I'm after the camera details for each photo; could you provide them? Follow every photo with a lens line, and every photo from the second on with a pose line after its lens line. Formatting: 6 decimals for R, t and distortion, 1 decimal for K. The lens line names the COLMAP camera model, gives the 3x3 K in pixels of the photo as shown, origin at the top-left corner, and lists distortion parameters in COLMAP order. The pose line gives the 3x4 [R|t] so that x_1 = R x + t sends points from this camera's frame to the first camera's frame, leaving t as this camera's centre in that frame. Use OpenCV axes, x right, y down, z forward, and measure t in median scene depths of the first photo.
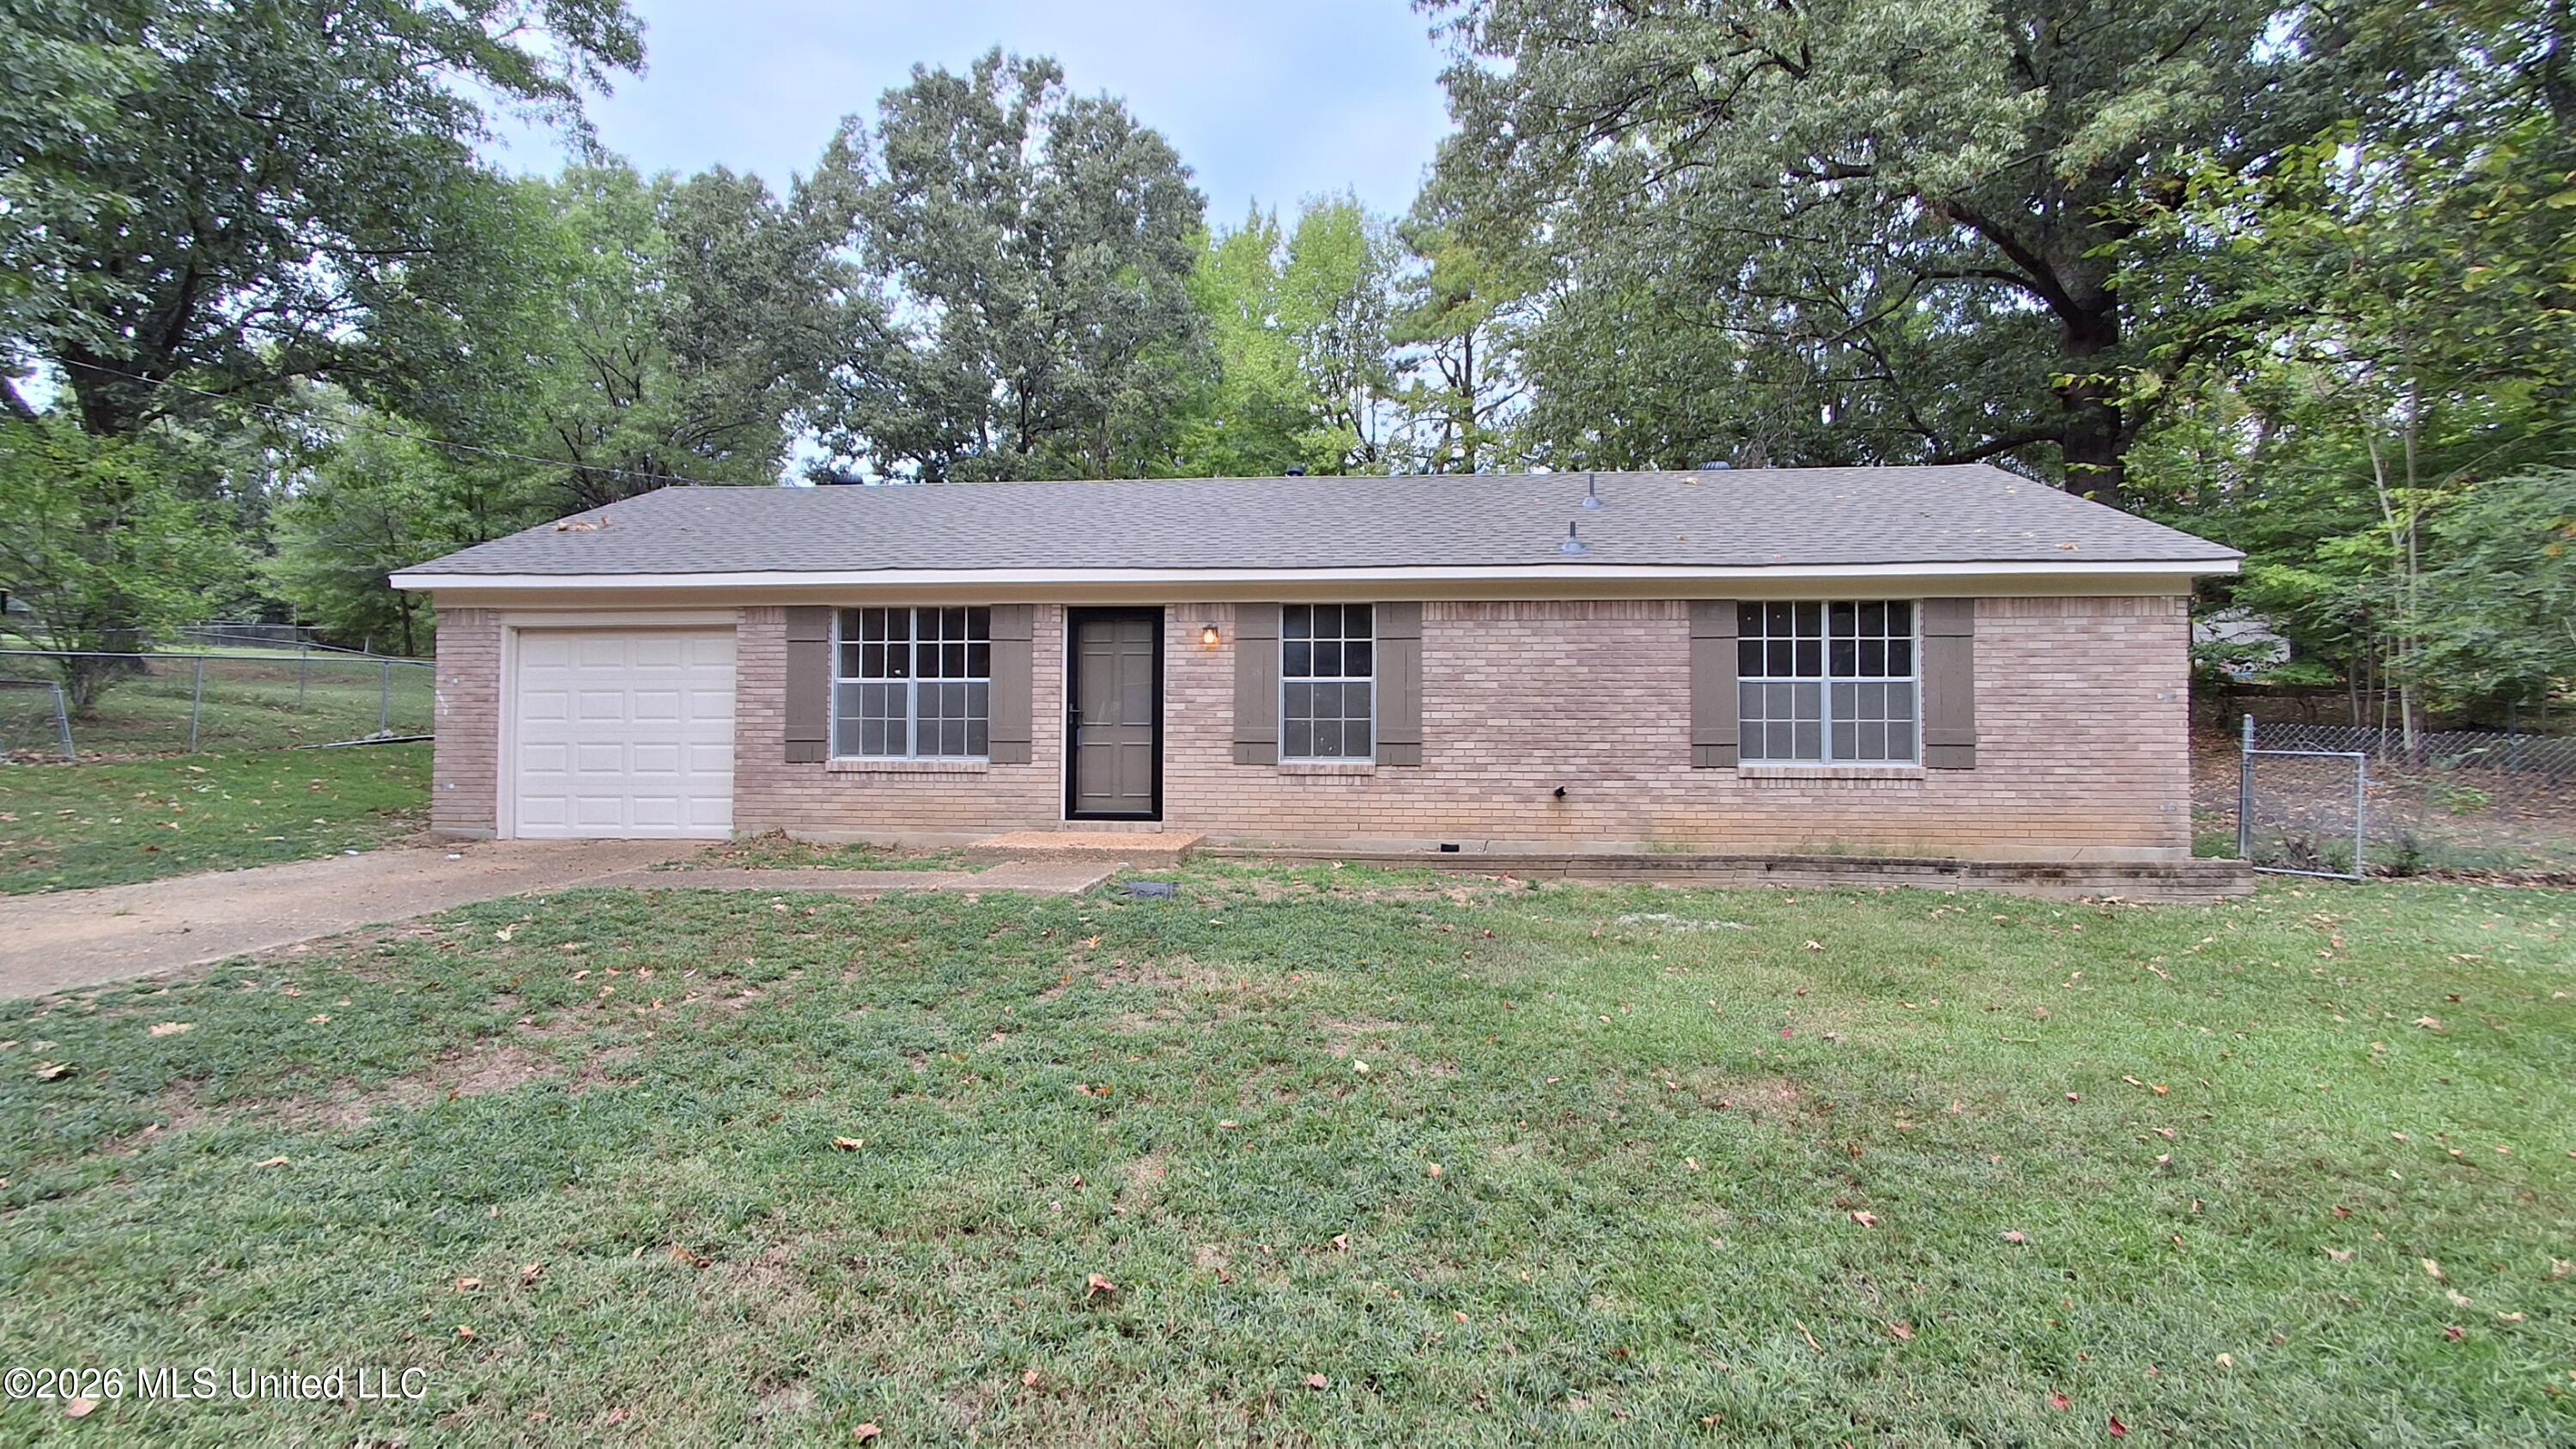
lens RADIAL K [[1175.5, 0, 1290.2], [0, 1175.5, 727.6], [0, 0, 1]] dist [0.003240, -0.000021]
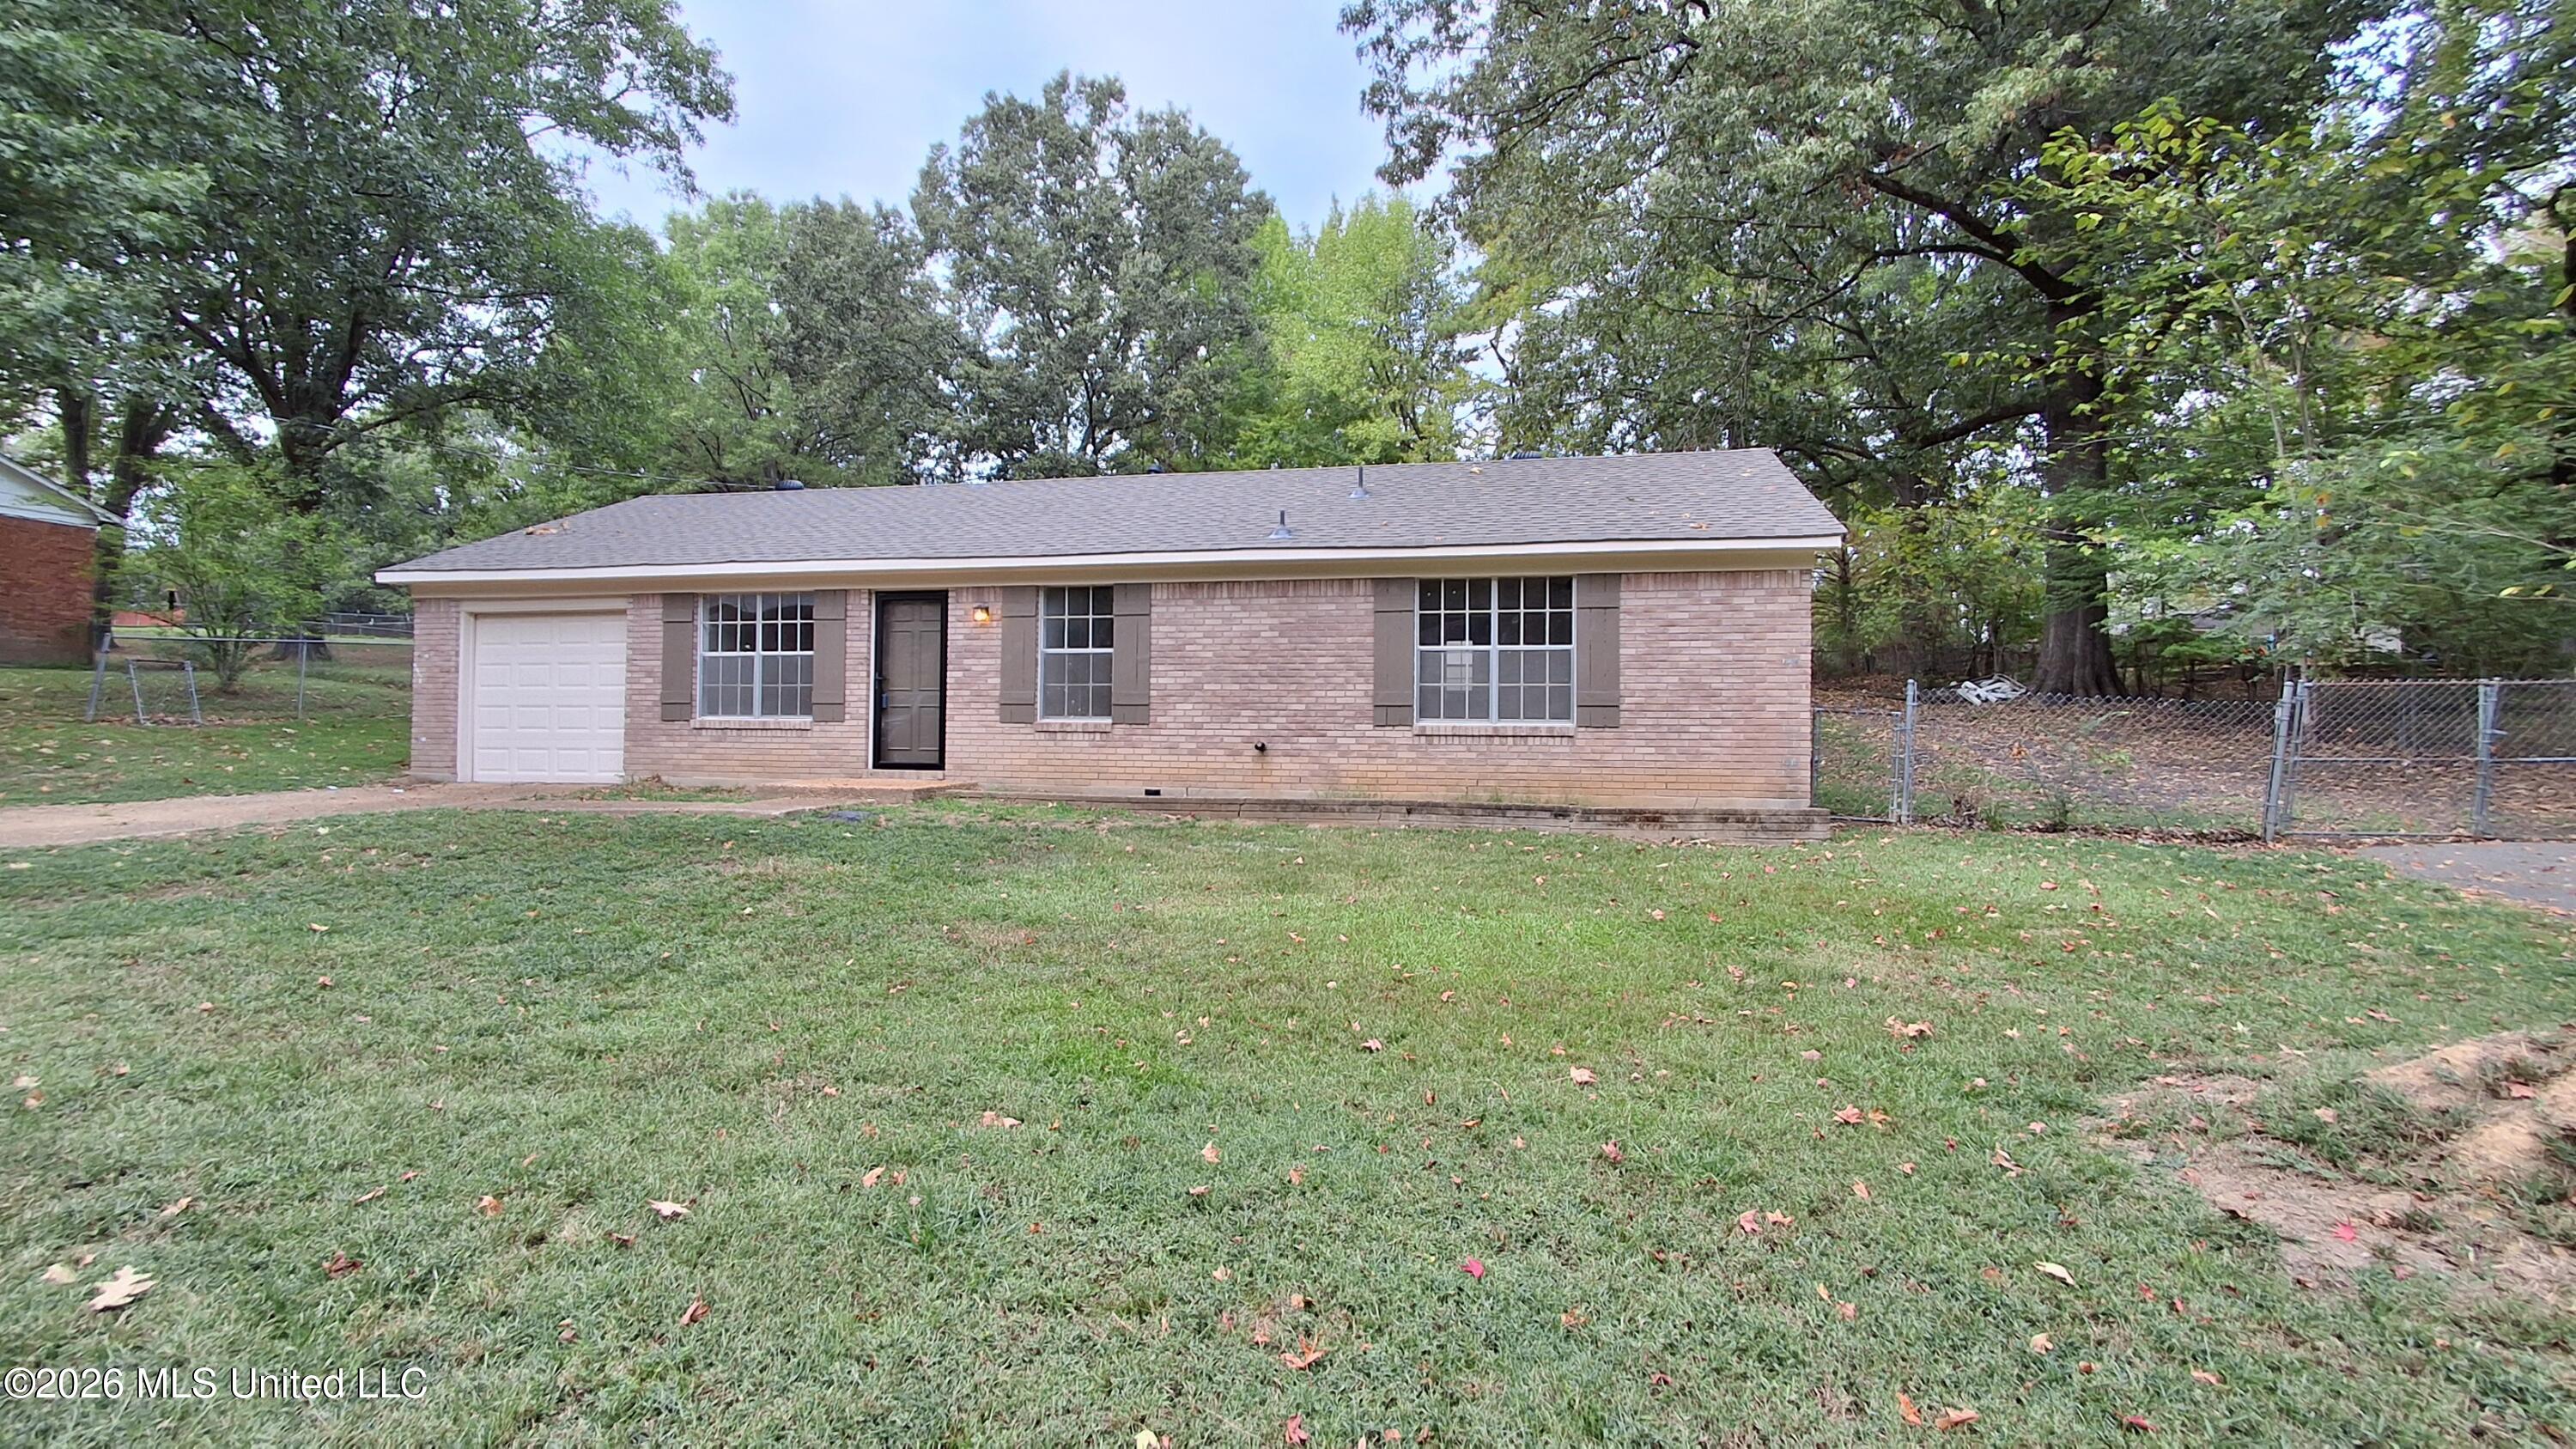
lens RADIAL K [[1175.5, 0, 1297.3], [0, 1175.5, 727.8], [0, 0, 1]] dist [0.003240, -0.000021]
pose [[0.991495, 0.003720, -0.130093, 0.392163], [-0.002584, 0.999957, 0.008900, 0.024302], [0.130120, -0.008488, 0.991462, -0.131653]]
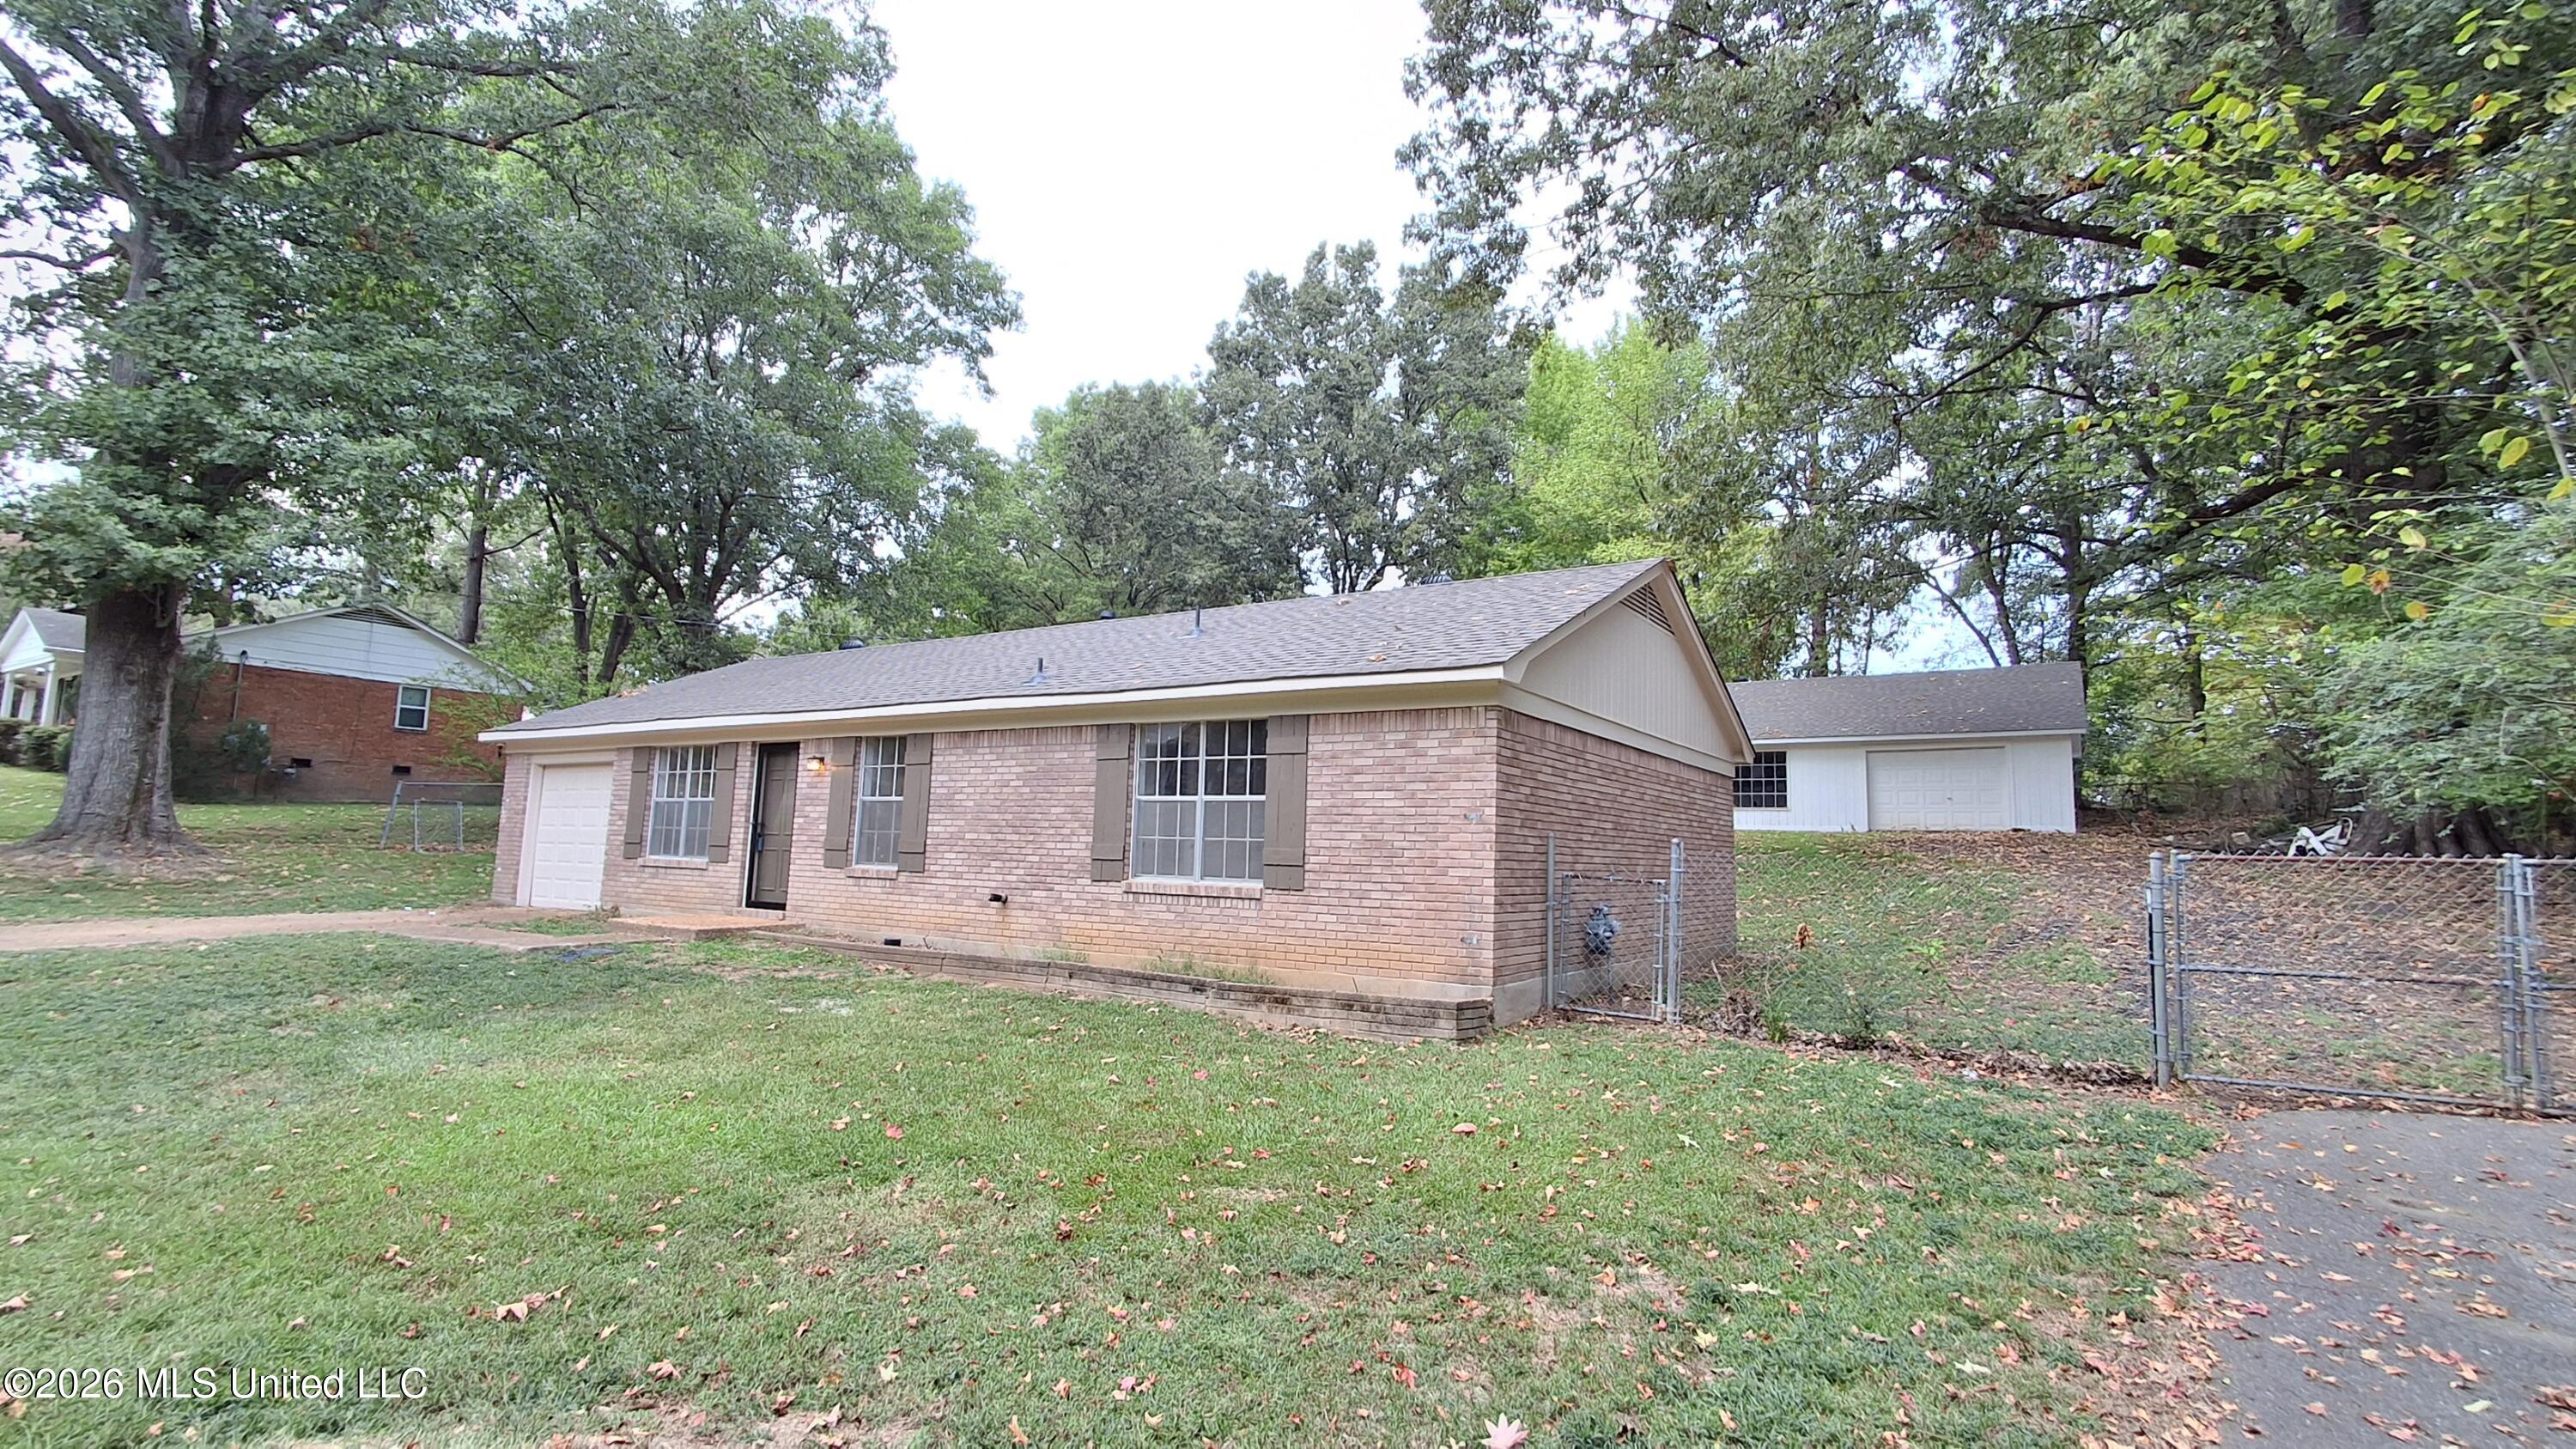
lens RADIAL K [[1175.5, 0, 1302.2], [0, 1175.5, 730.9], [0, 0, 1]] dist [0.003240, -0.000021]
pose [[0.887228, -0.027925, -0.460485, 0.951780], [-0.017155, 0.995479, -0.093420, -0.004712], [0.461012, 0.090785, 0.882738, 0.120356]]
